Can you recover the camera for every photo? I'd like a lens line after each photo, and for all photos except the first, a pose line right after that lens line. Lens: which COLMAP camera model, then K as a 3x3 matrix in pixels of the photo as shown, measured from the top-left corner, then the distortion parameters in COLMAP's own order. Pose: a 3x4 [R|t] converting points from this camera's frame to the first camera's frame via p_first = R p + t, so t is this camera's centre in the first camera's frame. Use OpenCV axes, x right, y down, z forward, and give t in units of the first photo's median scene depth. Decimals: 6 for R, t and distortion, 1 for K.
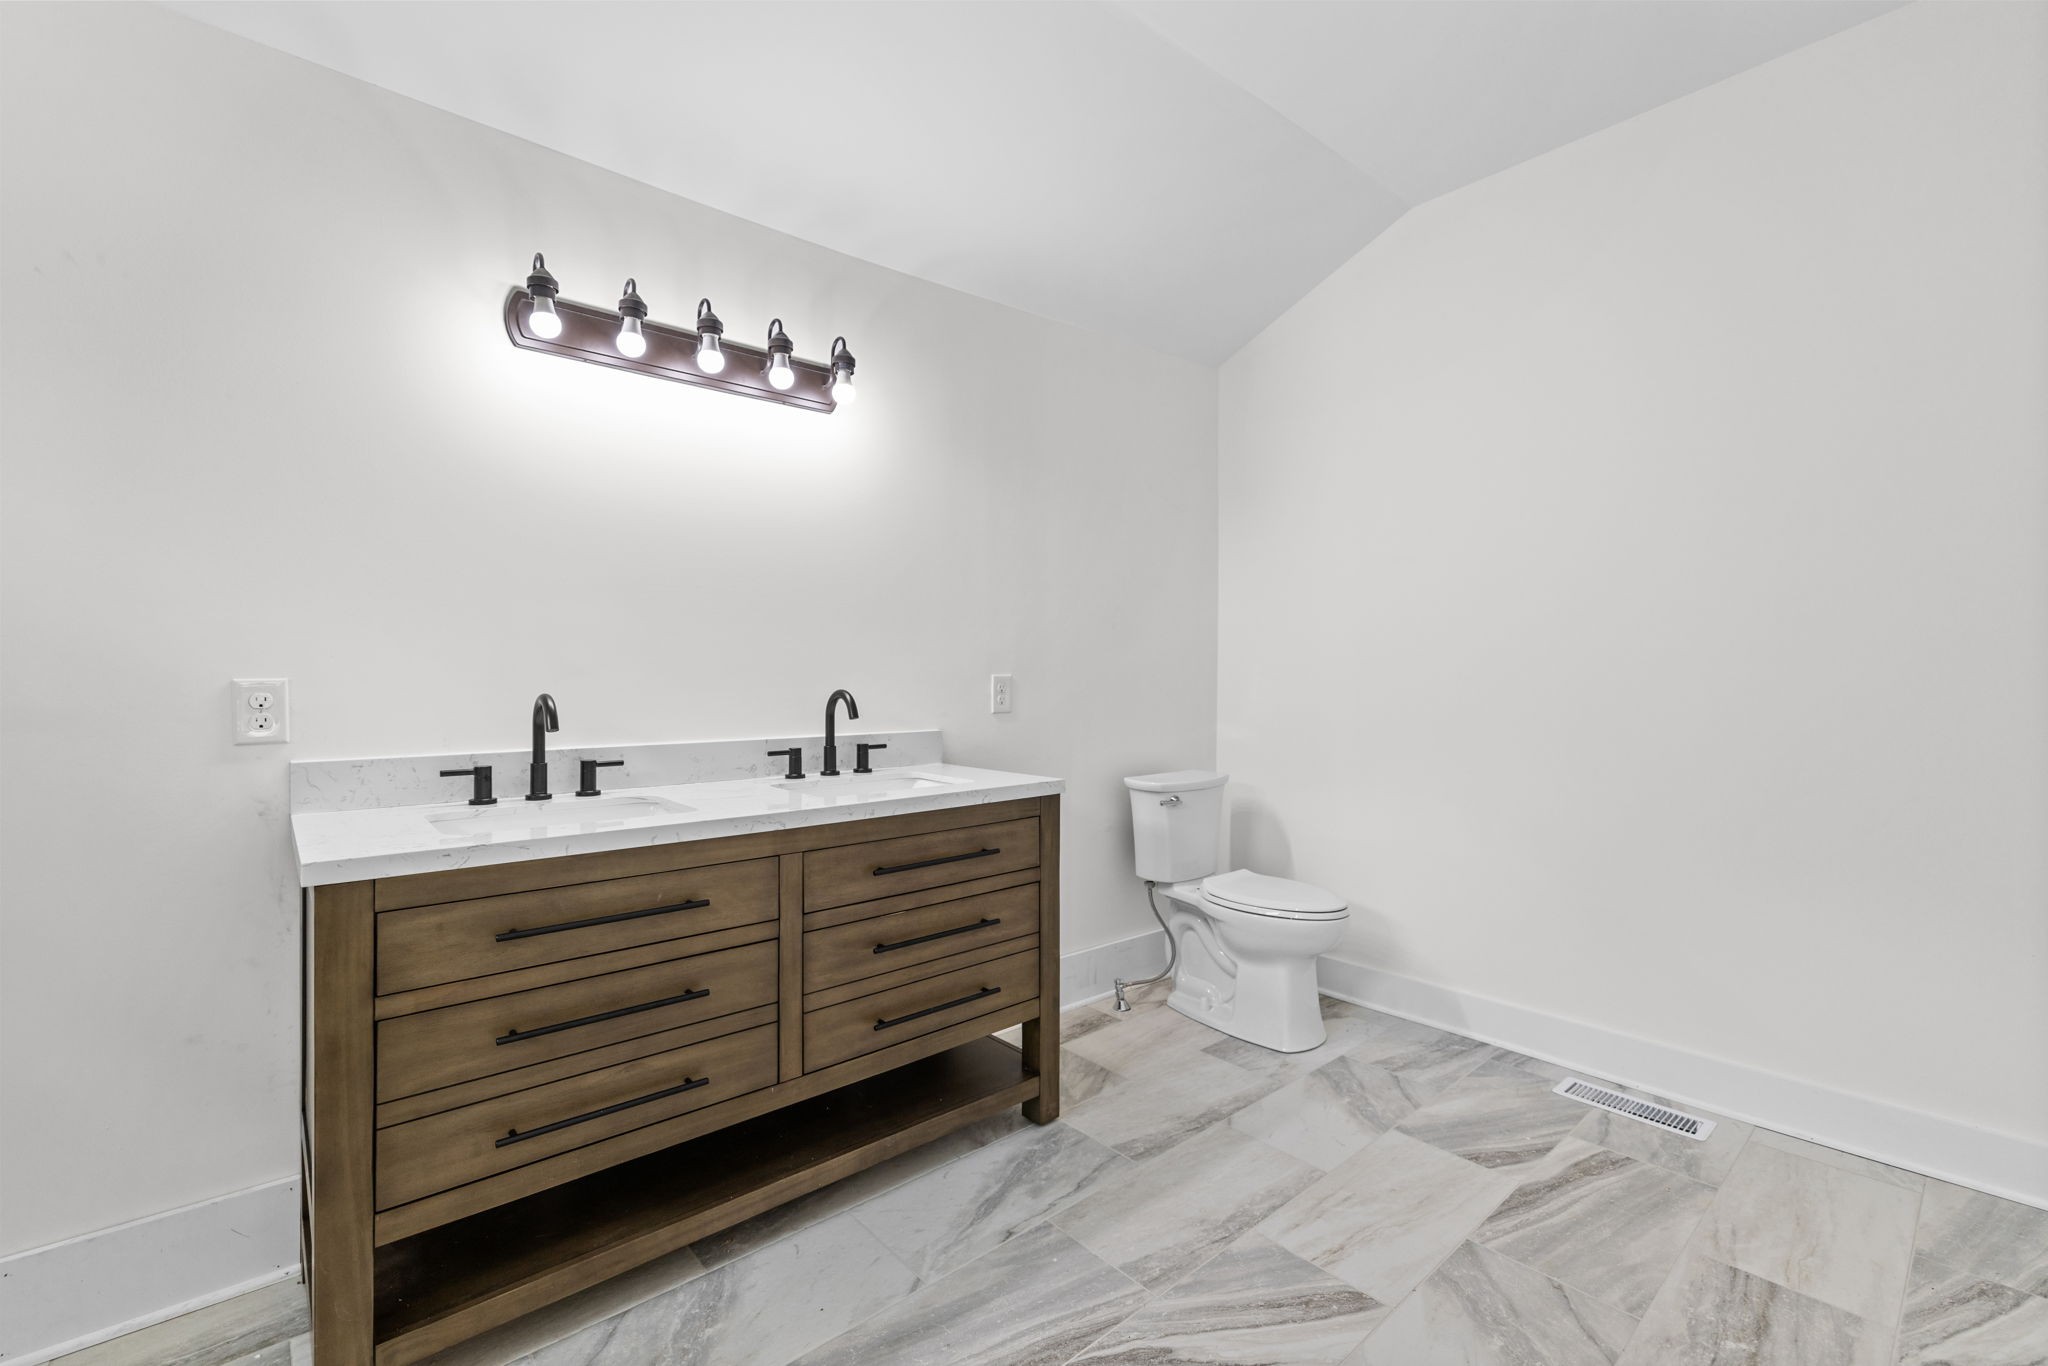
lens RADIAL K [[865.9, 0, 1024.6], [0, 865.9, 663.2], [0, 0, 1]] dist [-0.000913, -0.000196]
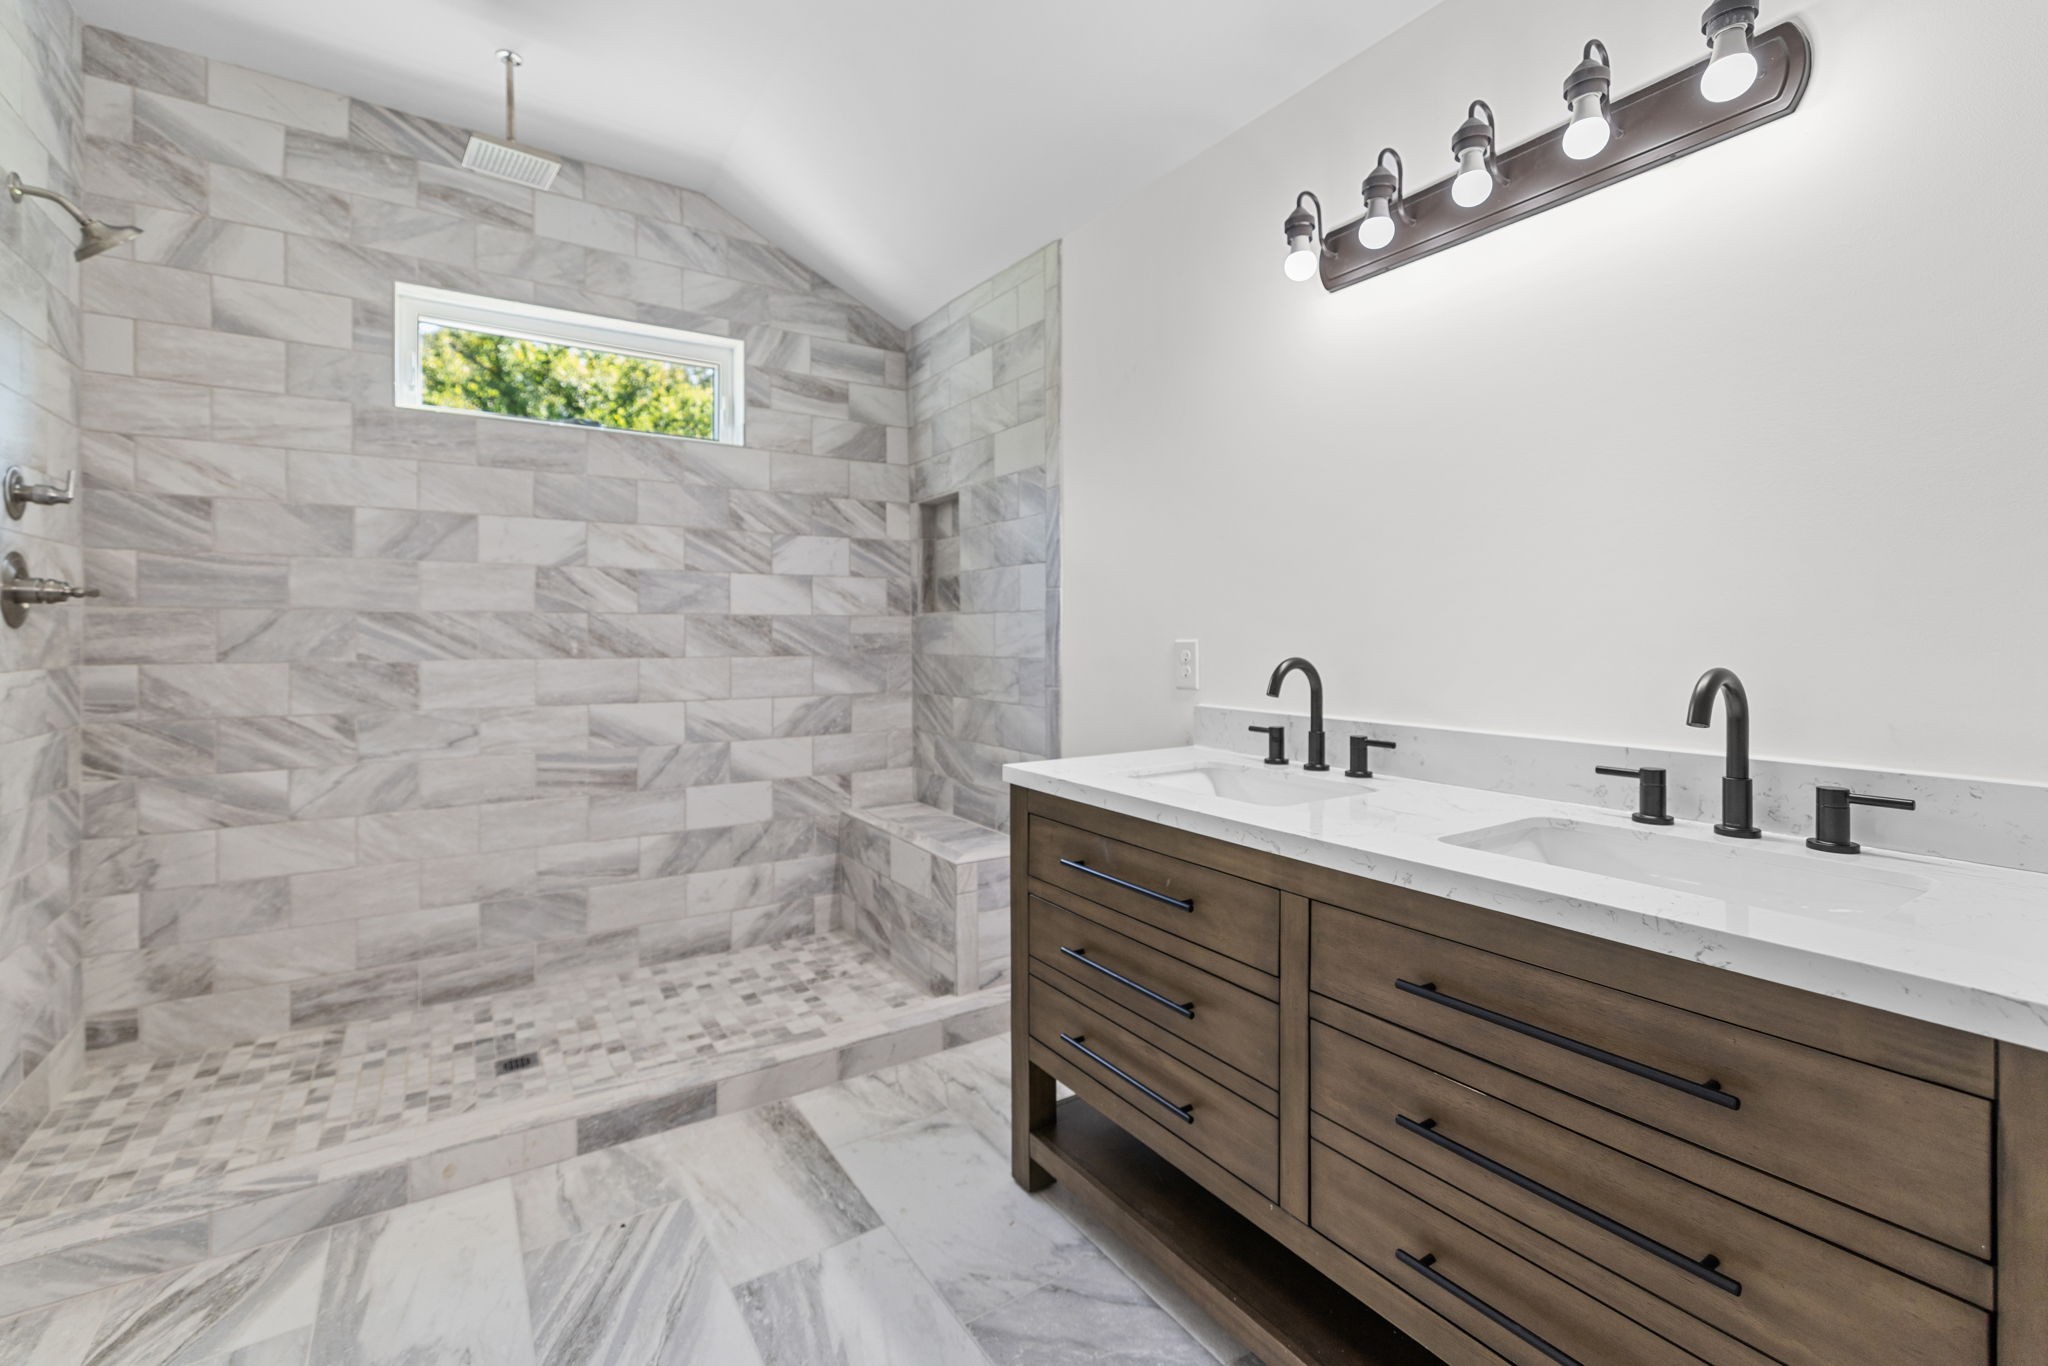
lens RADIAL K [[887.0, 0, 1025.1], [0, 887.0, 637.3], [0, 0, 1]] dist [0.001222, 0.000246]
pose [[-0.124974, 0.003012, -0.992155, 0.447833], [0.011008, 0.999938, 0.001649, 0.009588], [0.992099, -0.010715, -0.125000, 0.843641]]
